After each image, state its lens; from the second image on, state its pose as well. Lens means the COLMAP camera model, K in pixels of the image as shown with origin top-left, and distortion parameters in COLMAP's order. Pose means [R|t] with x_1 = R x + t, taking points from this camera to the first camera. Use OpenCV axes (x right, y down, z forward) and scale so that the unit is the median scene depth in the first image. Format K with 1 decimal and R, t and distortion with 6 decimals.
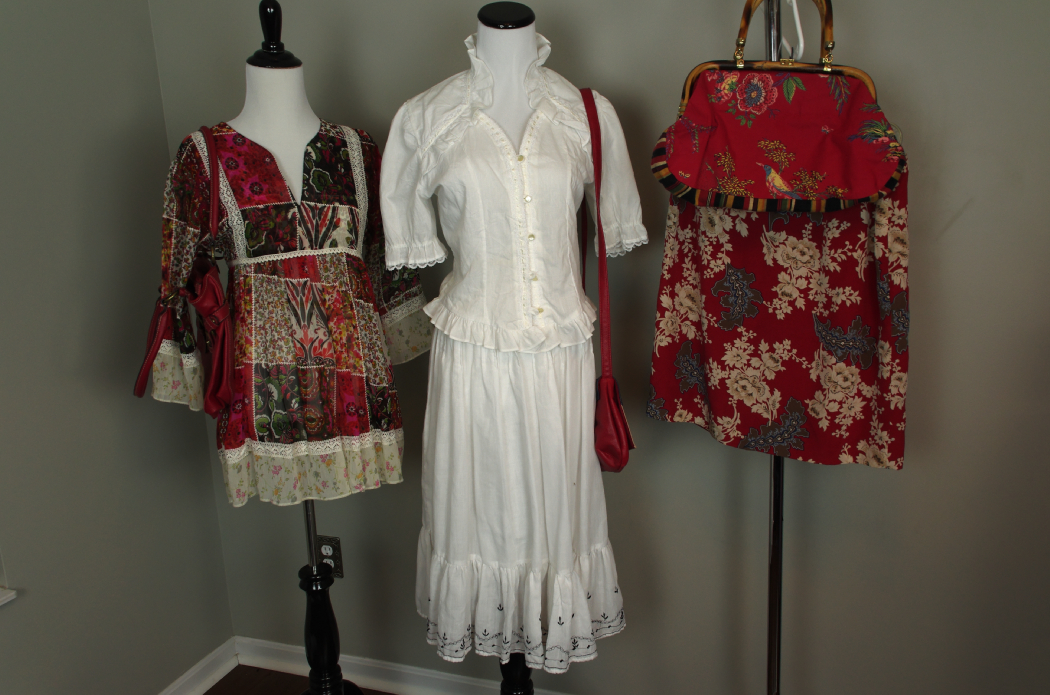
lens RADIAL K [[797.7, 0, 531.2], [0, 797.7, 360.1], [0, 0, 1]] dist [-0.025273, 0.094869]
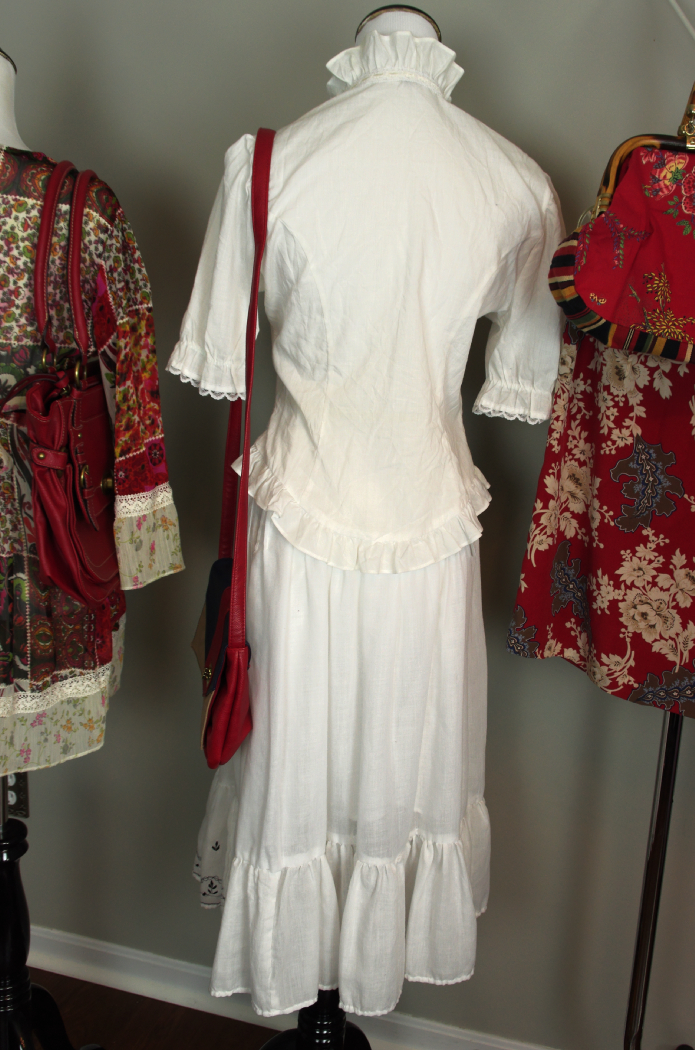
lens RADIAL K [[948.7, 0, 366.7], [0, 948.7, 531.6], [0, 0, 1]] dist [-0.029279, 0.012830]
pose [[0.994412, 0.069923, 0.079098, -0.044076], [-0.071690, 0.997232, 0.019715, -0.037336], [-0.077501, -0.025275, 0.996672, 0.199887]]
